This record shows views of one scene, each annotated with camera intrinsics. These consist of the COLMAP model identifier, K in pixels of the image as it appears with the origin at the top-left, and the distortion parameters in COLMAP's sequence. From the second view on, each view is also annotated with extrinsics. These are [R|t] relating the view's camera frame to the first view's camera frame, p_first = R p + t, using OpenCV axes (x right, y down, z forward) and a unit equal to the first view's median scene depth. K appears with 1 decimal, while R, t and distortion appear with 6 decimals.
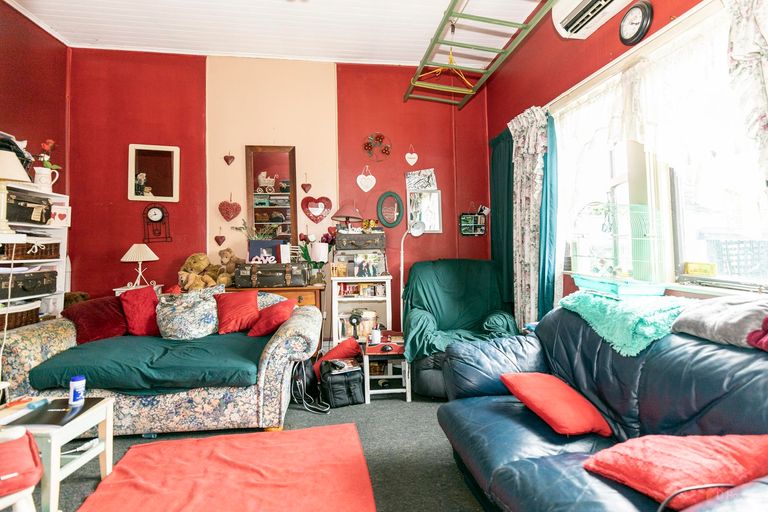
lens RADIAL K [[386.1, 0, 392.2], [0, 386.1, 242.1], [0, 0, 1]] dist [0.002234, 0.000302]
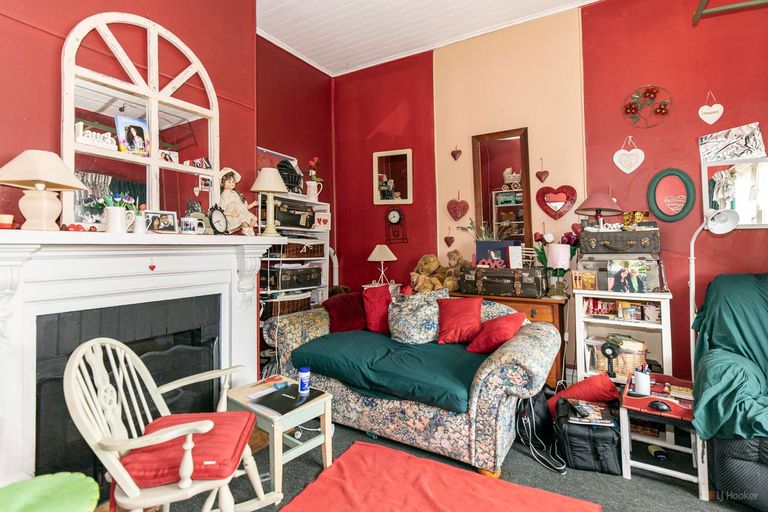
lens RADIAL K [[386.1, 0, 392.2], [0, 386.1, 242.1], [0, 0, 1]] dist [0.002234, 0.000302]
pose [[0.792445, -0.001536, -0.609941, 0.025481], [0.000289, 0.999998, -0.002143, -0.000781], [0.609943, 0.001521, 0.792444, 0.192657]]
